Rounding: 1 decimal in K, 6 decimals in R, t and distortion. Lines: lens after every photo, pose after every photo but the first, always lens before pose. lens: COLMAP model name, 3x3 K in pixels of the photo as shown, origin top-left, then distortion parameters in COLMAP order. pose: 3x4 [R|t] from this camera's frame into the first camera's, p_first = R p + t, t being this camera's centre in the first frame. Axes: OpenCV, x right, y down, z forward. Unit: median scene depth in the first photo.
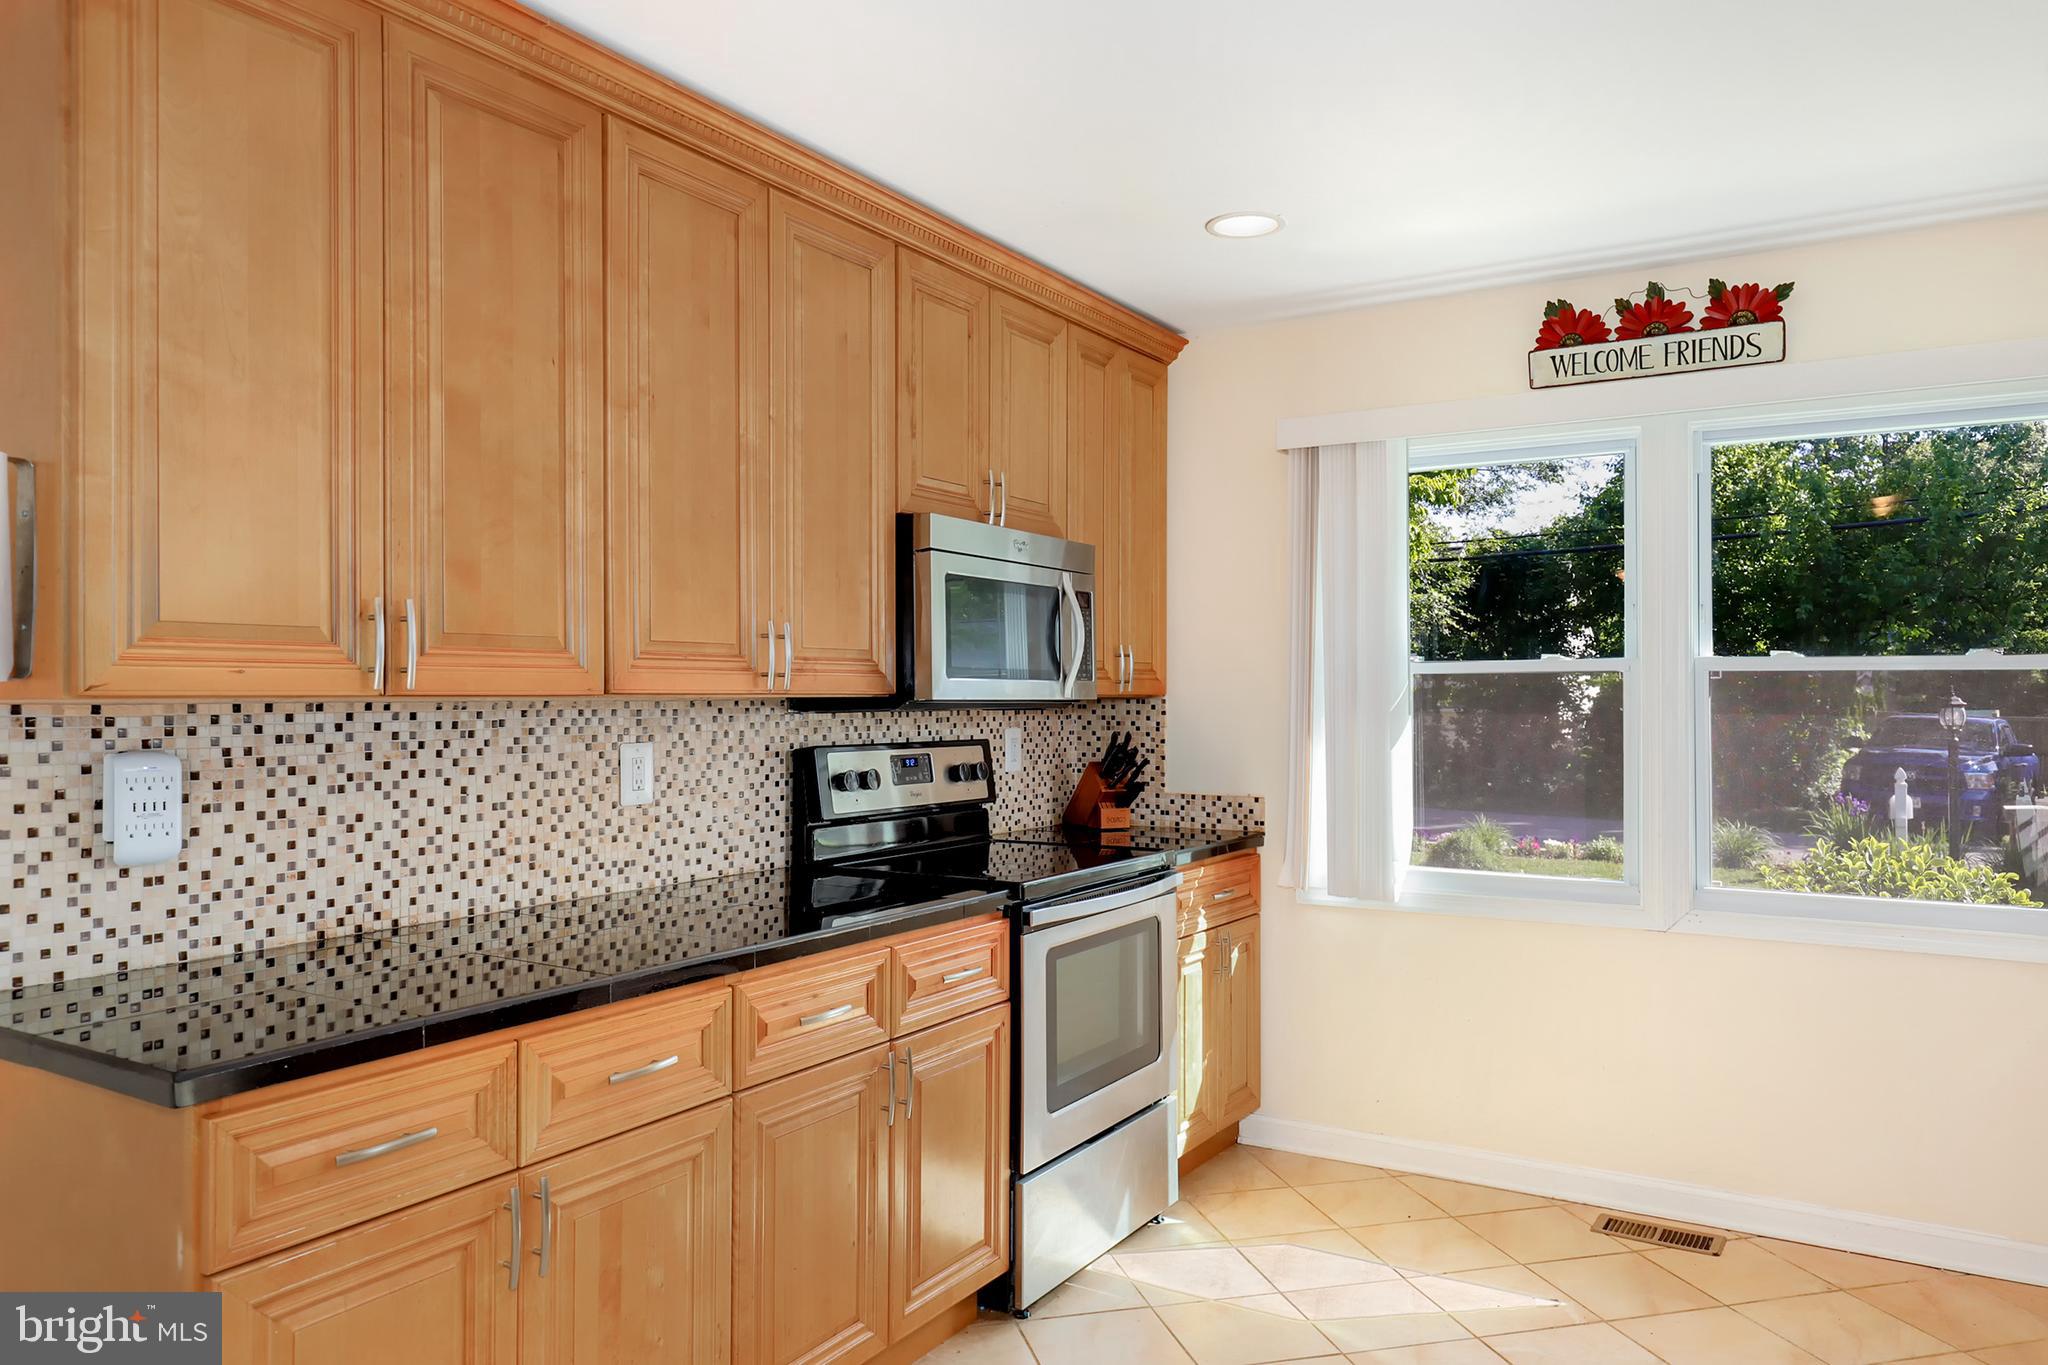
lens RADIAL K [[1415.0, 0, 1025.1], [0, 1415.0, 683.2], [0, 0, 1]] dist [0.000973, 0.002138]
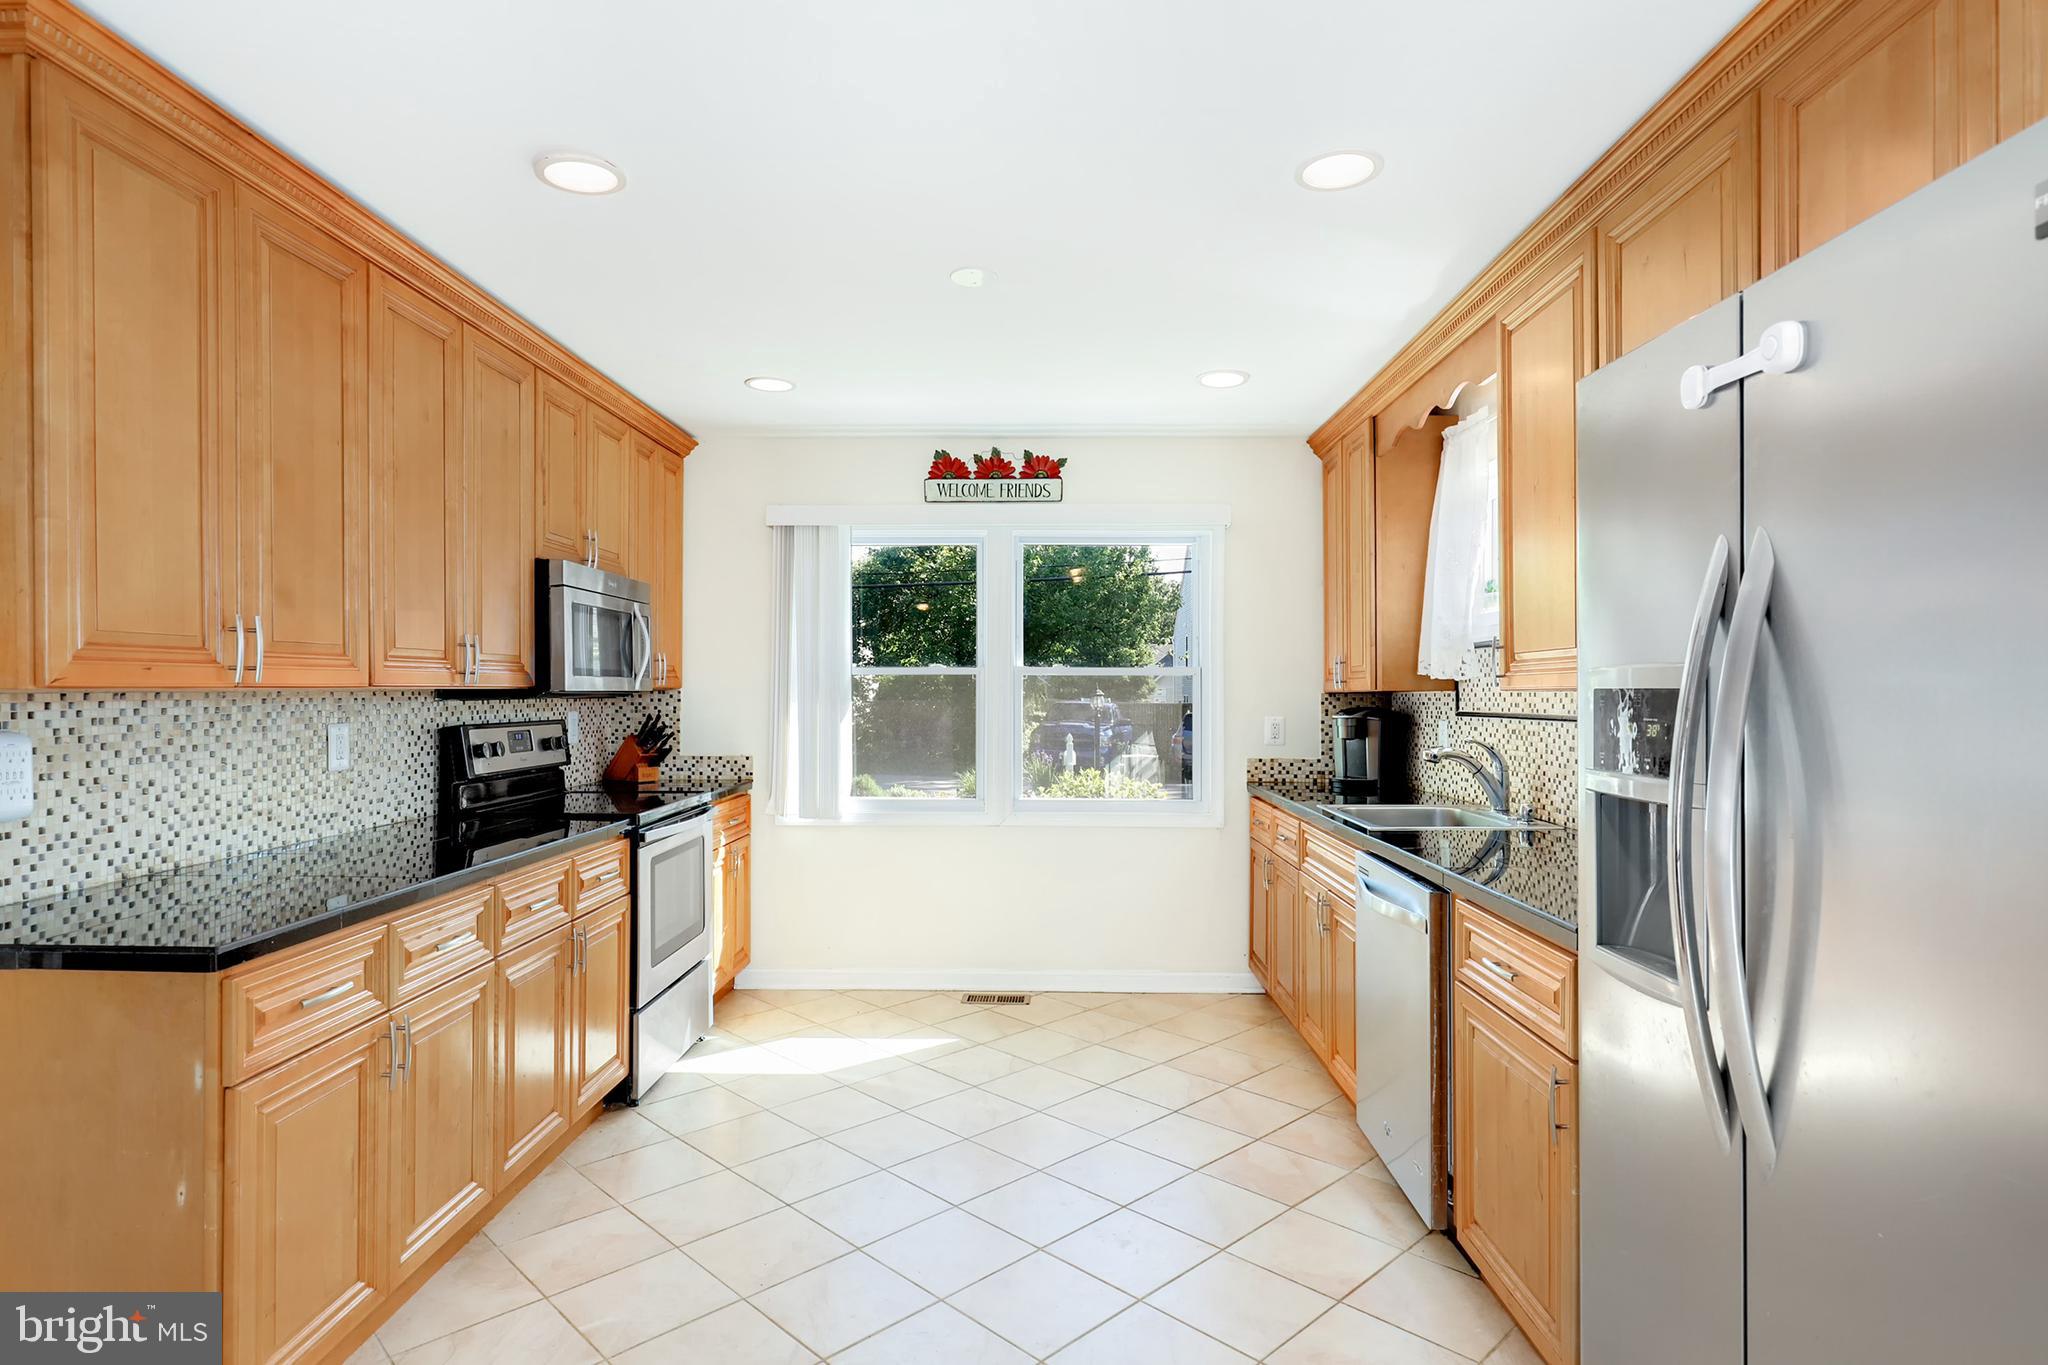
lens RADIAL K [[1069.5, 0, 1025.8], [0, 1069.5, 694.4], [0, 0, 1]] dist [-0.002158, 0.000210]
pose [[0.865219, -0.001257, 0.501393, -0.199270], [-0.005782, 0.999905, 0.012485, -0.000879], [-0.501361, -0.013701, 0.865130, -0.164128]]
